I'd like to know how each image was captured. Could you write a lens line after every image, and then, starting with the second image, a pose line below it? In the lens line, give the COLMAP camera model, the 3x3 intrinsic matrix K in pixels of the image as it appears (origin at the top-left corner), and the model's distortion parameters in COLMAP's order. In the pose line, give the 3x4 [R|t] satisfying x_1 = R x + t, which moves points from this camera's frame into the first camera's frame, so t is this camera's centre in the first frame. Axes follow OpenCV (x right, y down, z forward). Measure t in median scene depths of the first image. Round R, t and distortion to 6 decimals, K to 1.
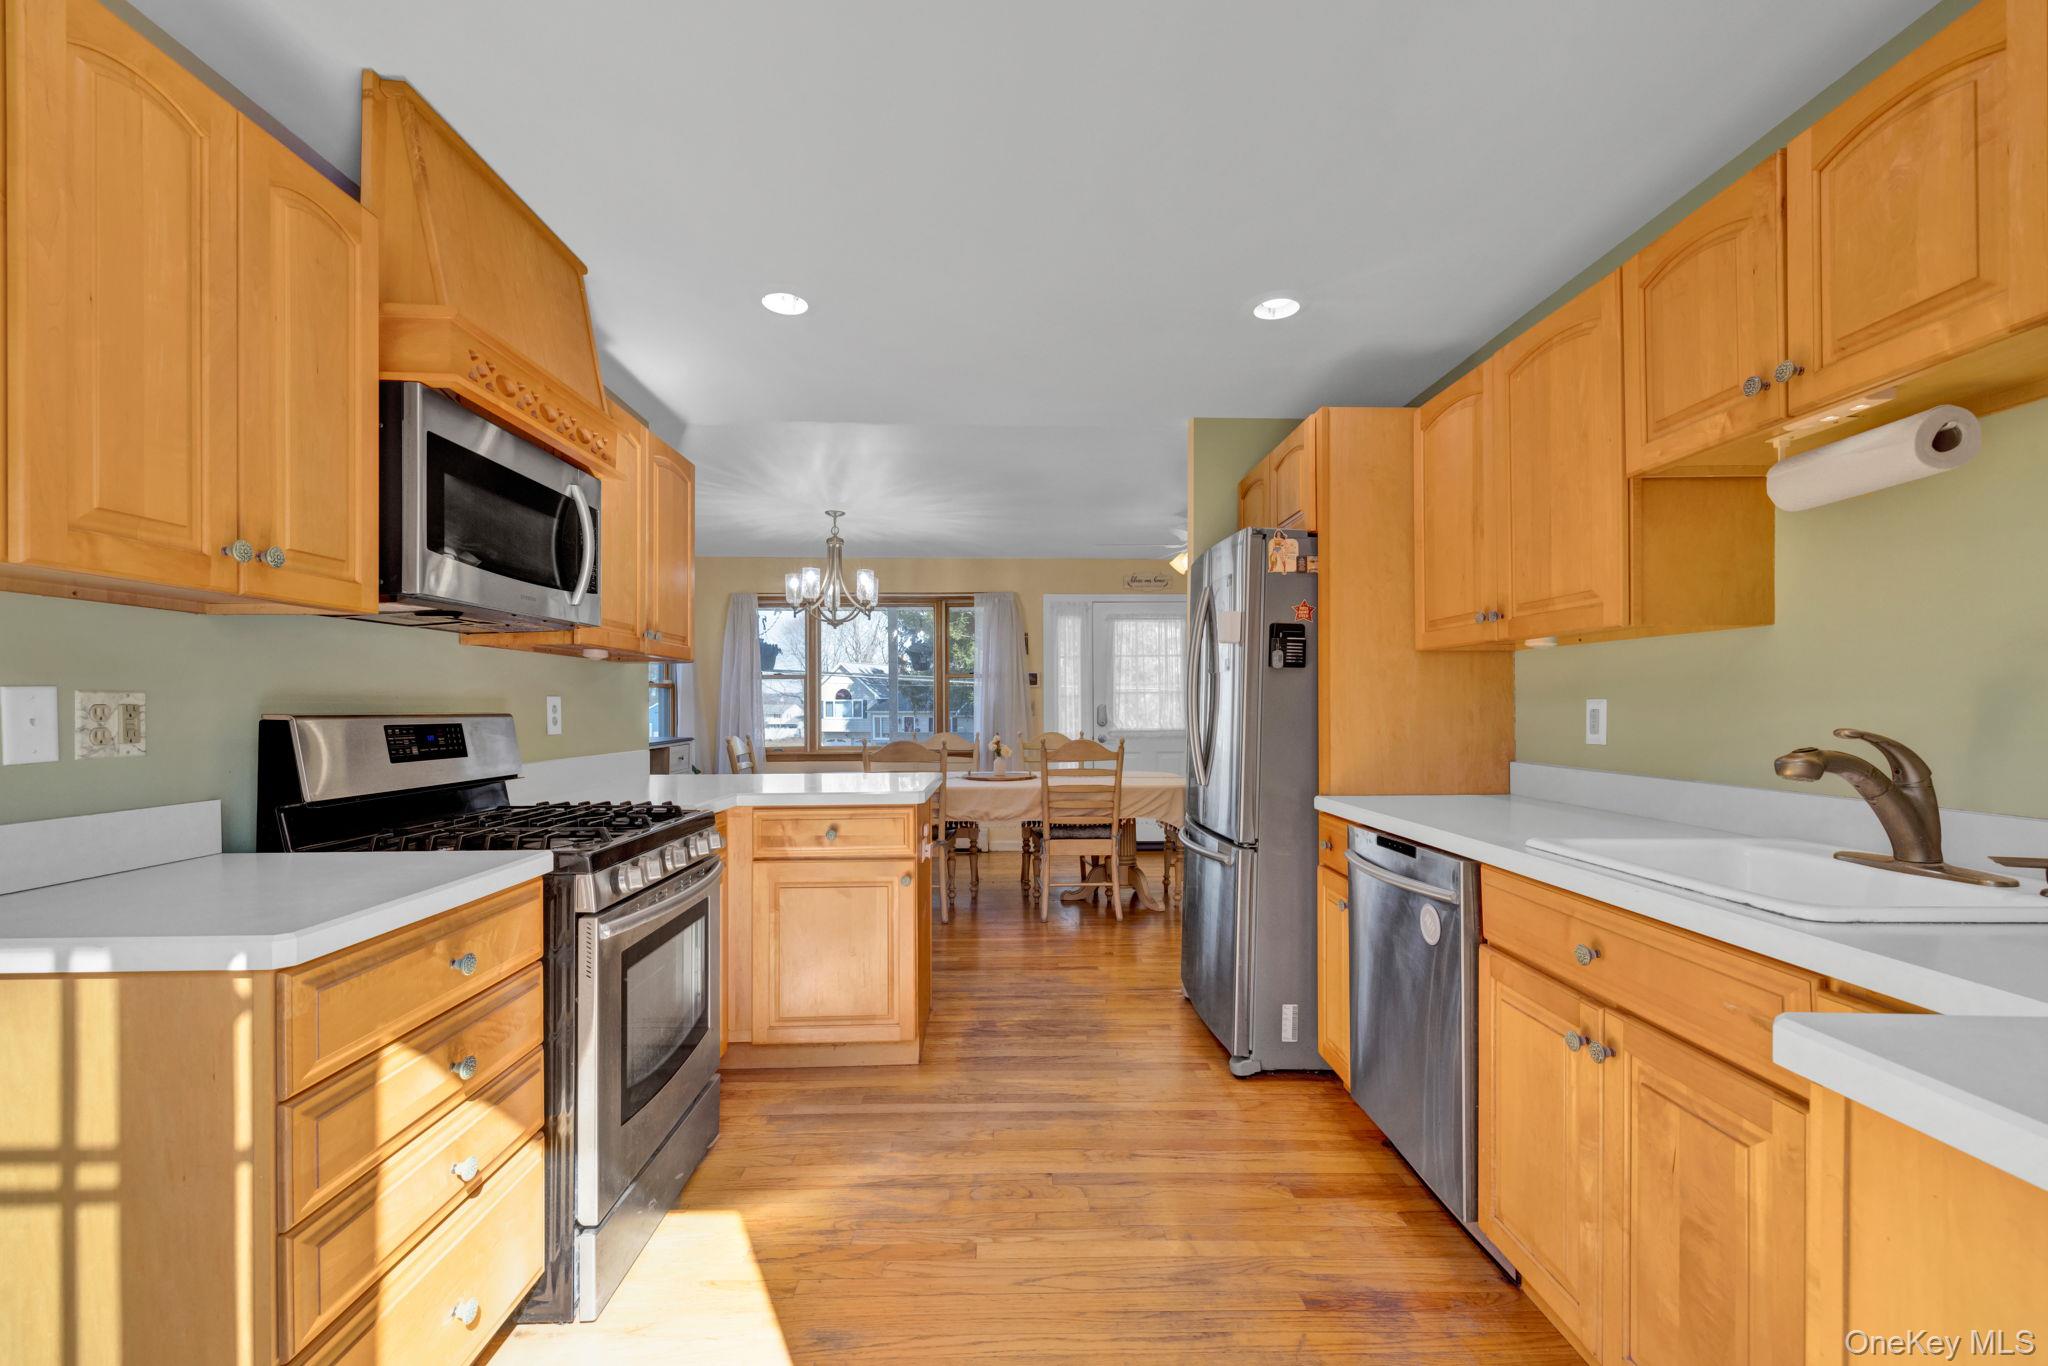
lens RADIAL K [[873.3, 0, 1014.3], [0, 873.3, 700.5], [0, 0, 1]] dist [0.002270, 0.000215]
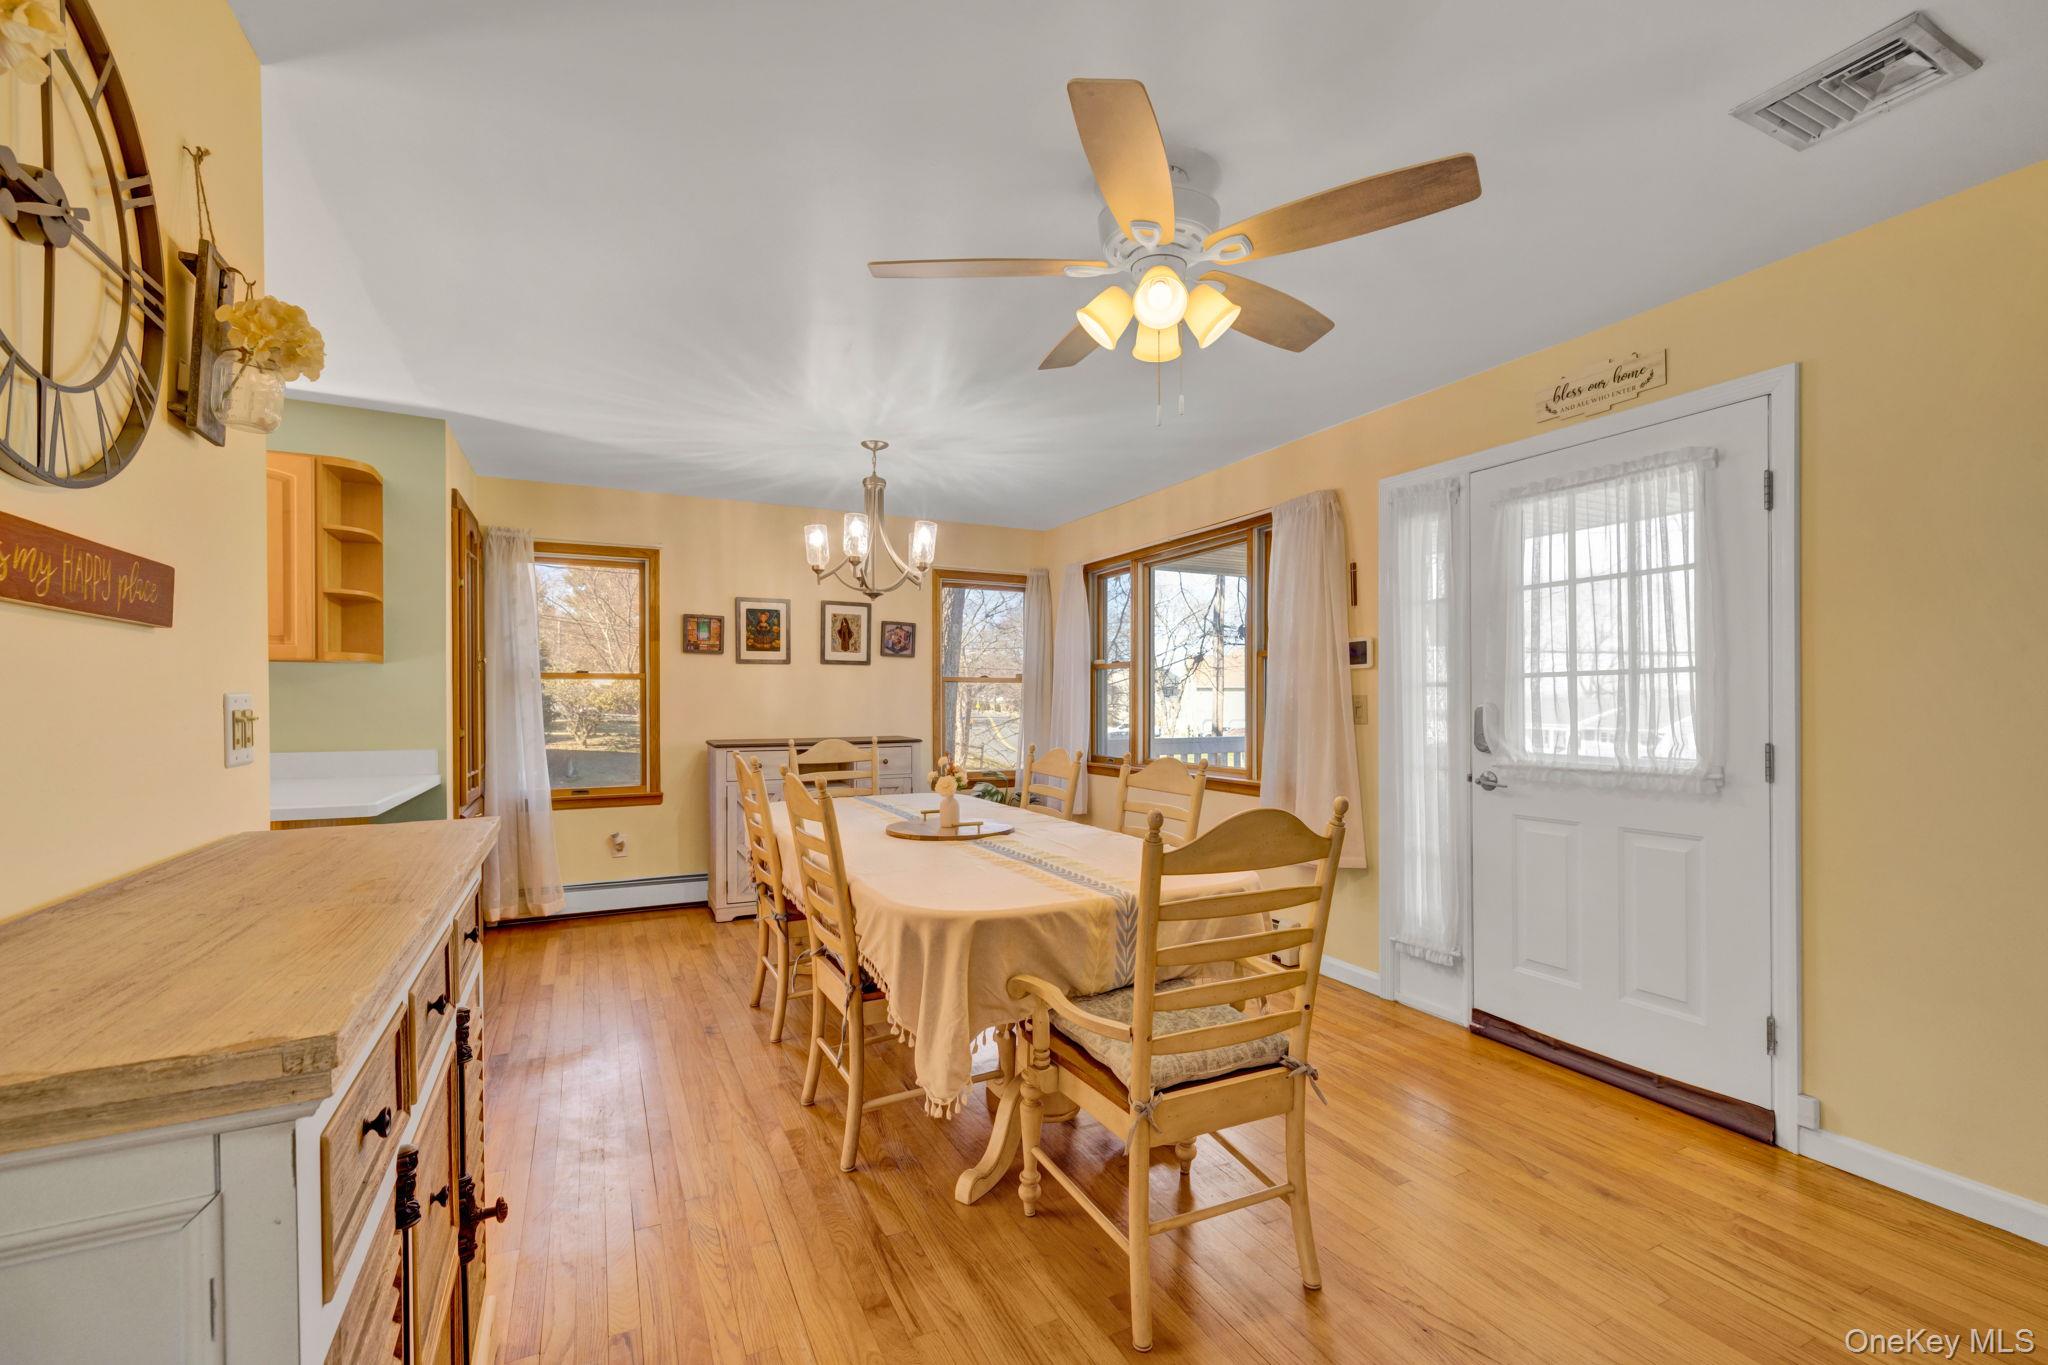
lens RADIAL K [[854.5, 0, 1027.1], [0, 854.5, 701.1], [0, 0, 1]] dist [0.000954, 0.000128]
pose [[0.445212, -0.000326, -0.895425, 1.023262], [0.005769, 0.999980, 0.002504, 0.003537], [0.895407, -0.006281, 0.445205, 1.612405]]
